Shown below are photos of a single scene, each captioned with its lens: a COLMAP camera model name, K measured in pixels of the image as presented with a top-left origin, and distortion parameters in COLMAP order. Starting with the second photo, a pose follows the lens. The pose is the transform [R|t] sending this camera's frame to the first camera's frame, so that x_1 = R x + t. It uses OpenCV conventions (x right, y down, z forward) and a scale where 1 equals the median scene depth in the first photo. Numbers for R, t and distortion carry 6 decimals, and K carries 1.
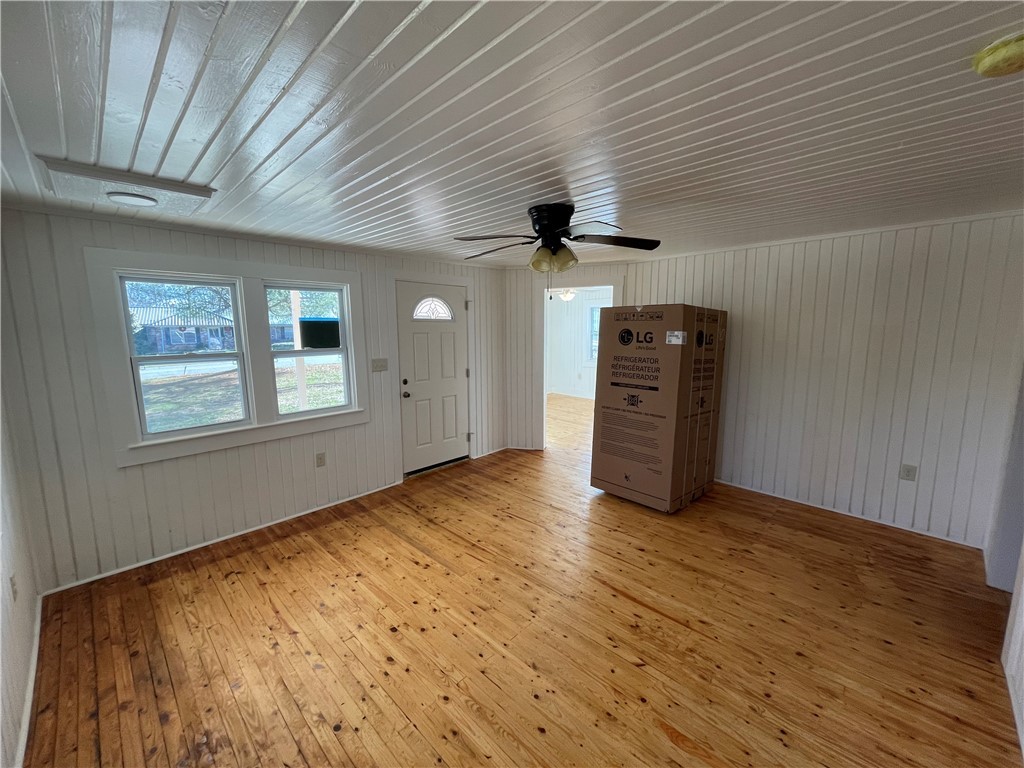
lens RADIAL K [[414.7, 0, 501.5], [0, 414.7, 386.8], [0, 0, 1]] dist [0.003017, 0.000755]
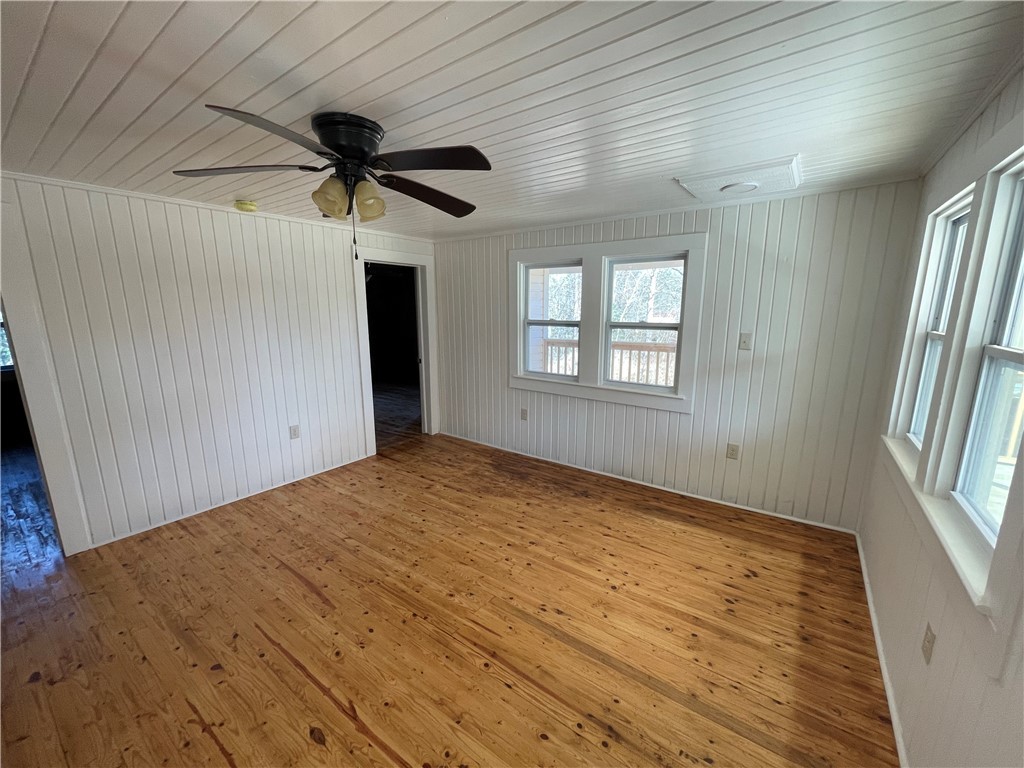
lens RADIAL K [[414.7, 0, 506.2], [0, 414.7, 385.8], [0, 0, 1]] dist [0.003017, 0.000755]
pose [[-0.987594, 0.044796, -0.150503, -0.011912], [-0.007045, 0.944841, 0.327452, -0.221229], [0.156870, 0.324450, -0.932804, 1.625405]]
